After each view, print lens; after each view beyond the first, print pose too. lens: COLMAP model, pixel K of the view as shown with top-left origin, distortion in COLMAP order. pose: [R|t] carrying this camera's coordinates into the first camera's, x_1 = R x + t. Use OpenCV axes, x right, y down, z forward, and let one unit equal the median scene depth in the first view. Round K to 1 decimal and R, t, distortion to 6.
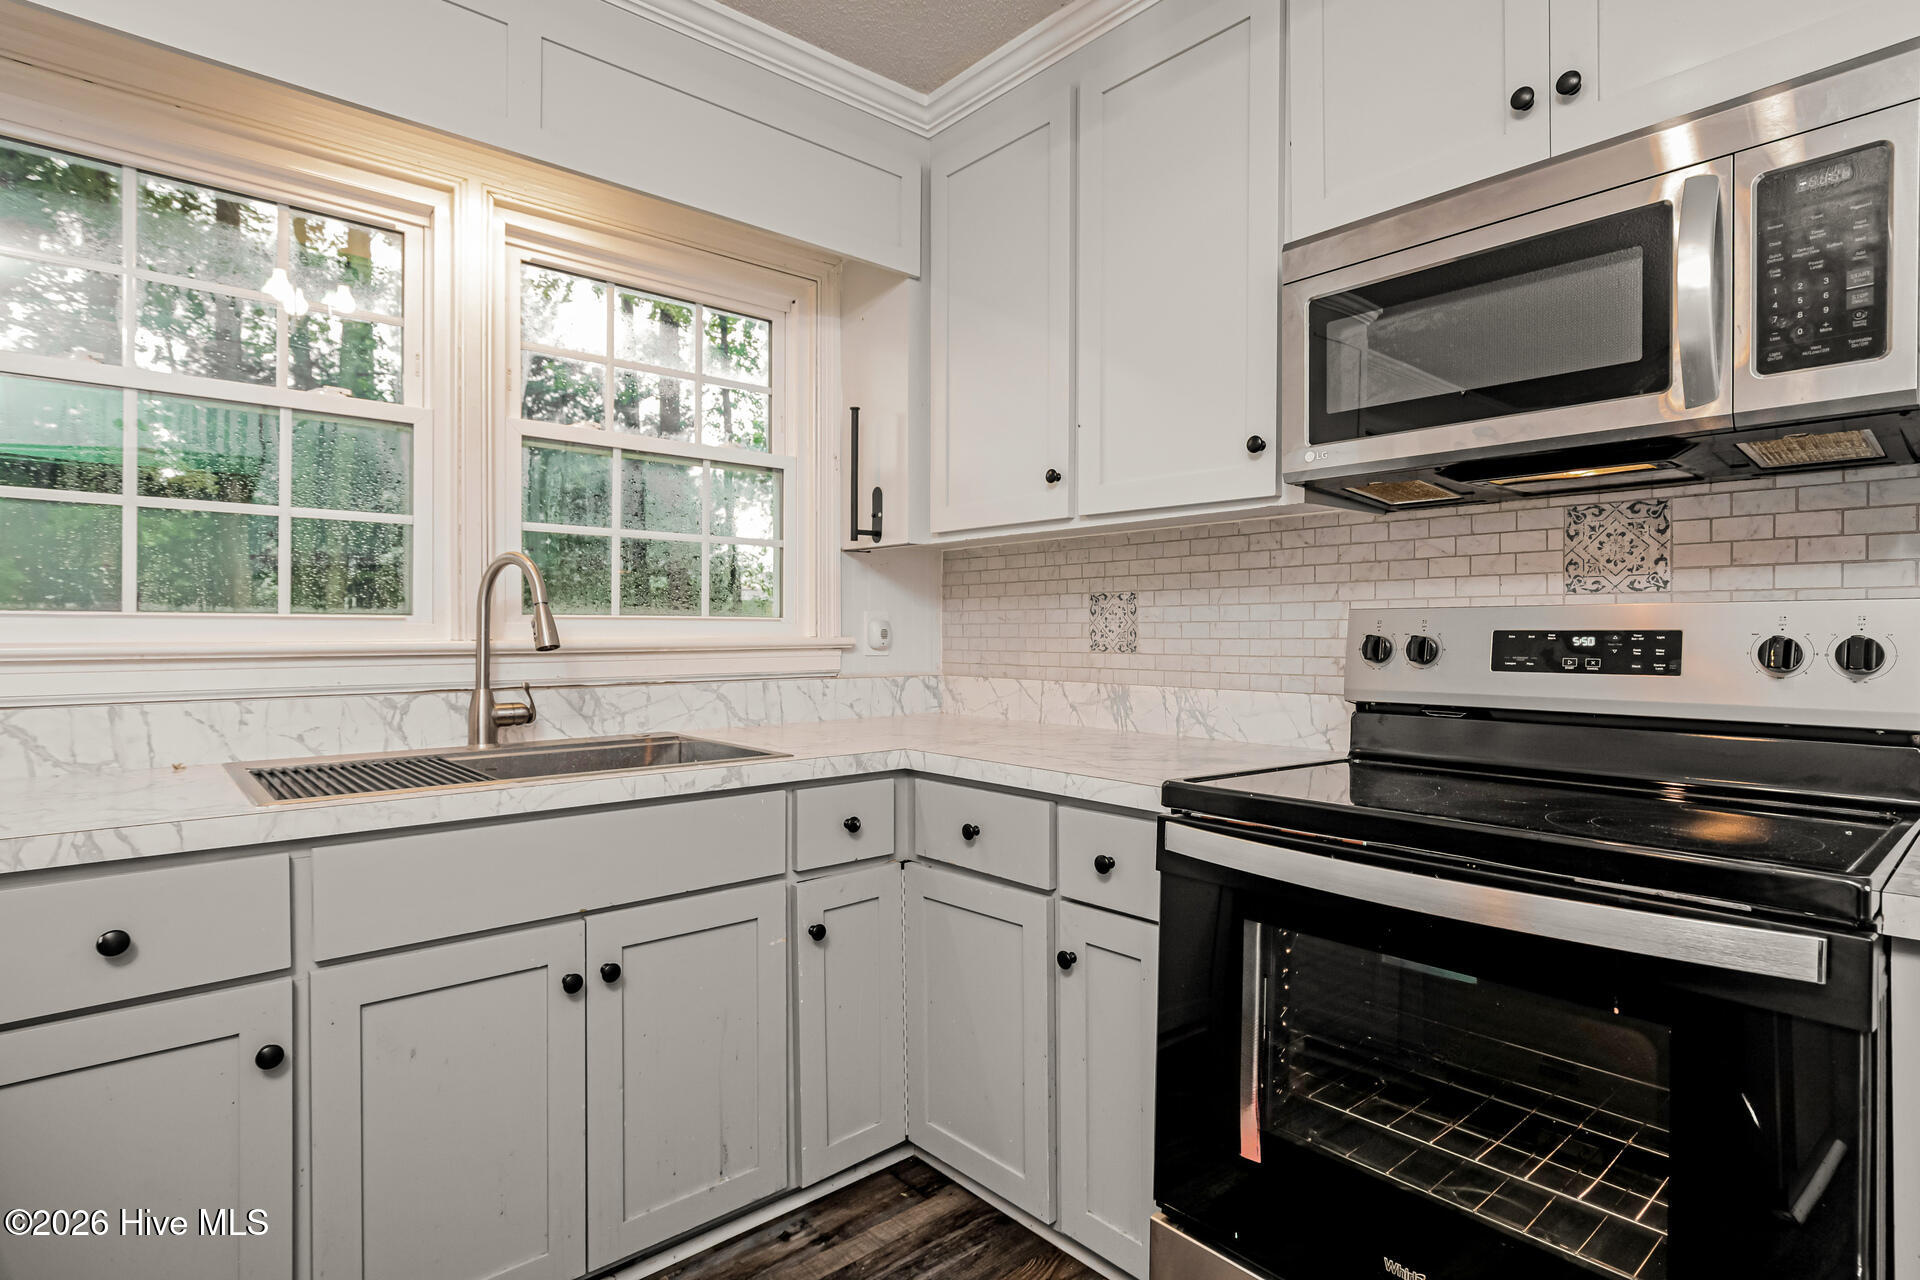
lens RADIAL K [[965.8, 0, 960.0], [0, 965.8, 640.0], [0, 0, 1]] dist [-0.015927, 0.000005]
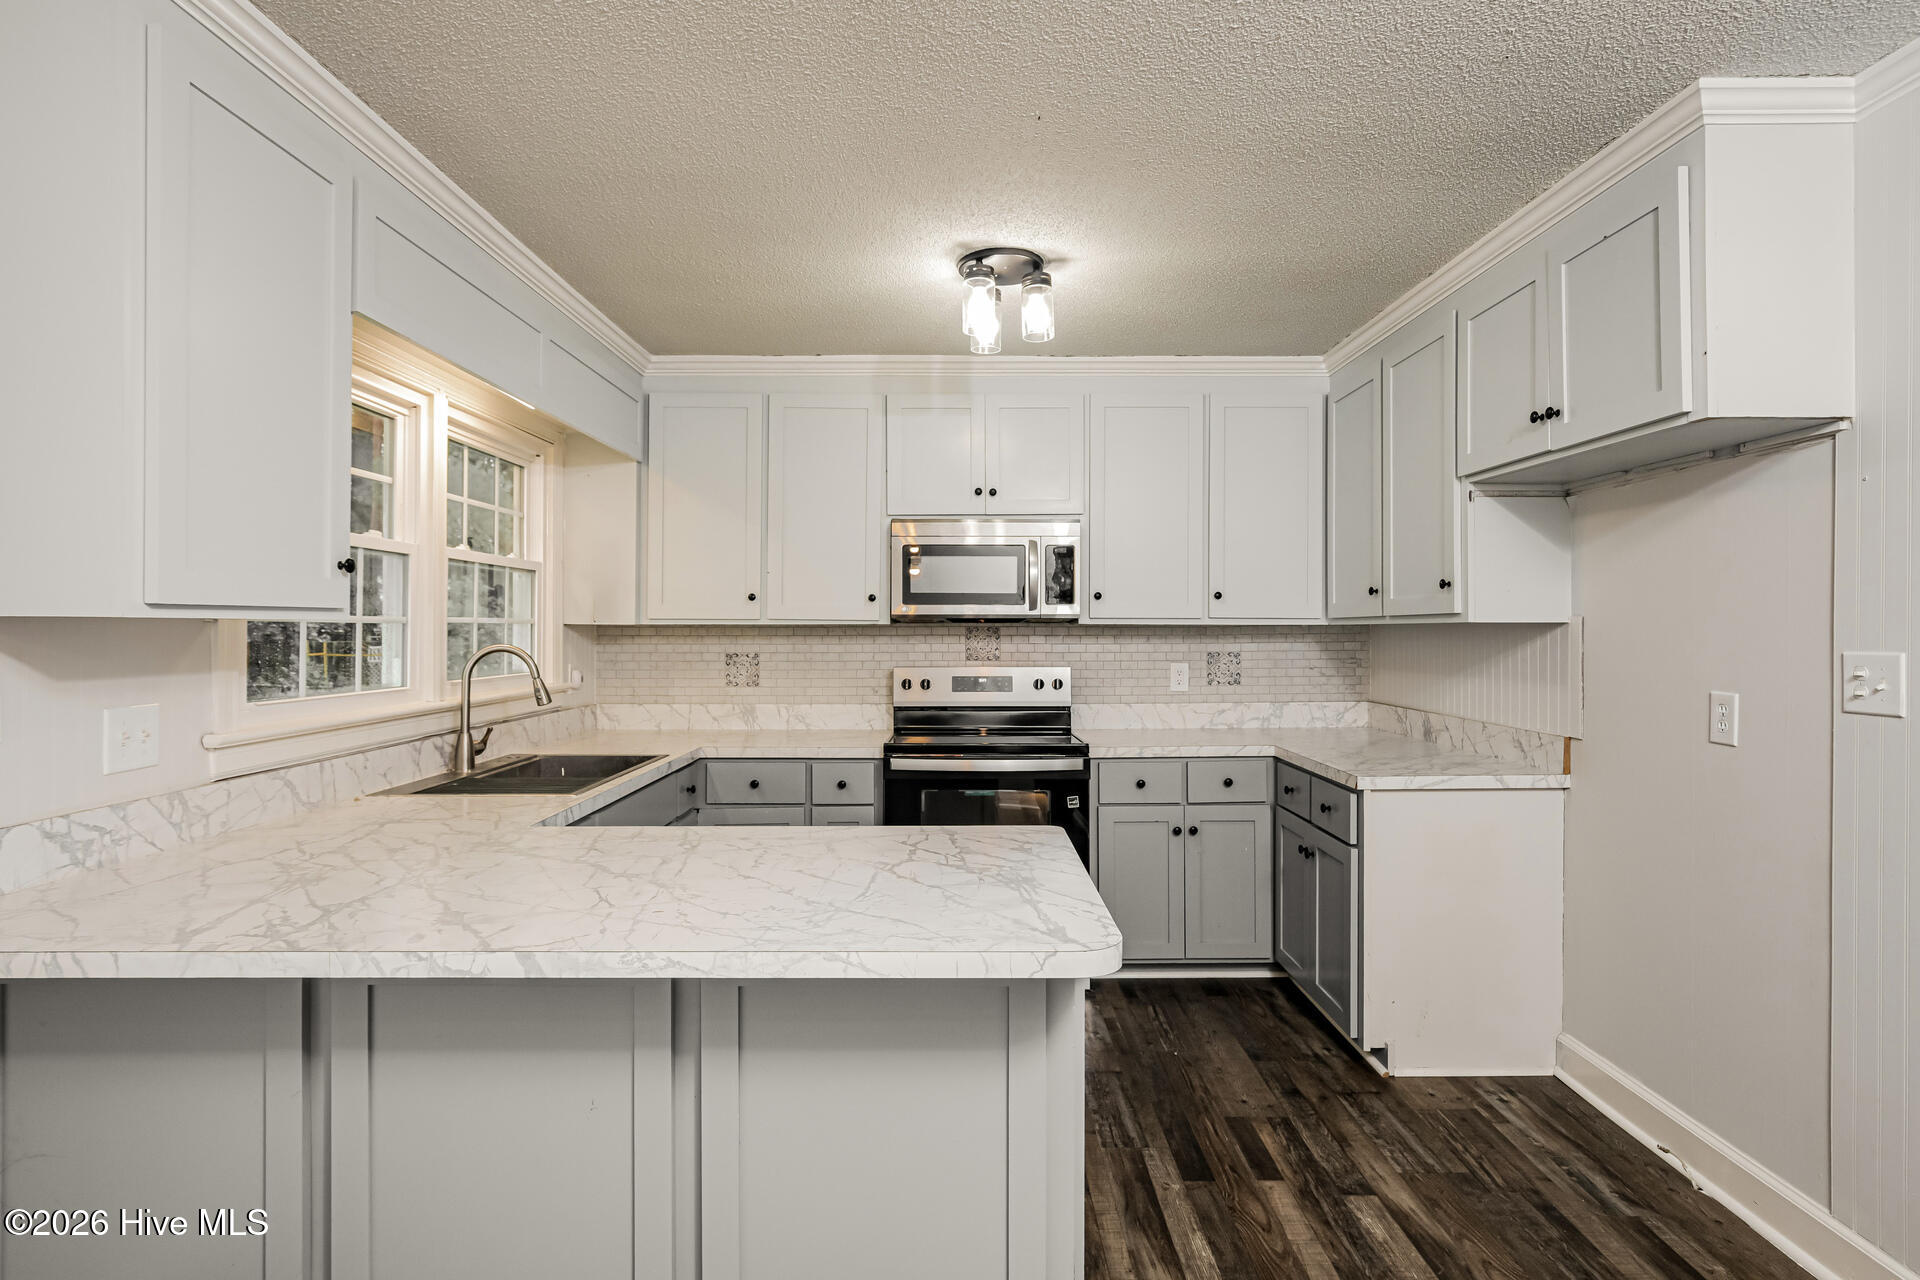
lens RADIAL K [[965.8, 0, 960.0], [0, 965.8, 640.0], [0, 0, 1]] dist [-0.015927, 0.000005]
pose [[0.653572, -0.008820, 0.756813, -1.215349], [0.005278, 0.999961, 0.007095, -0.109654], [-0.756846, -0.000642, 0.653593, -0.623407]]
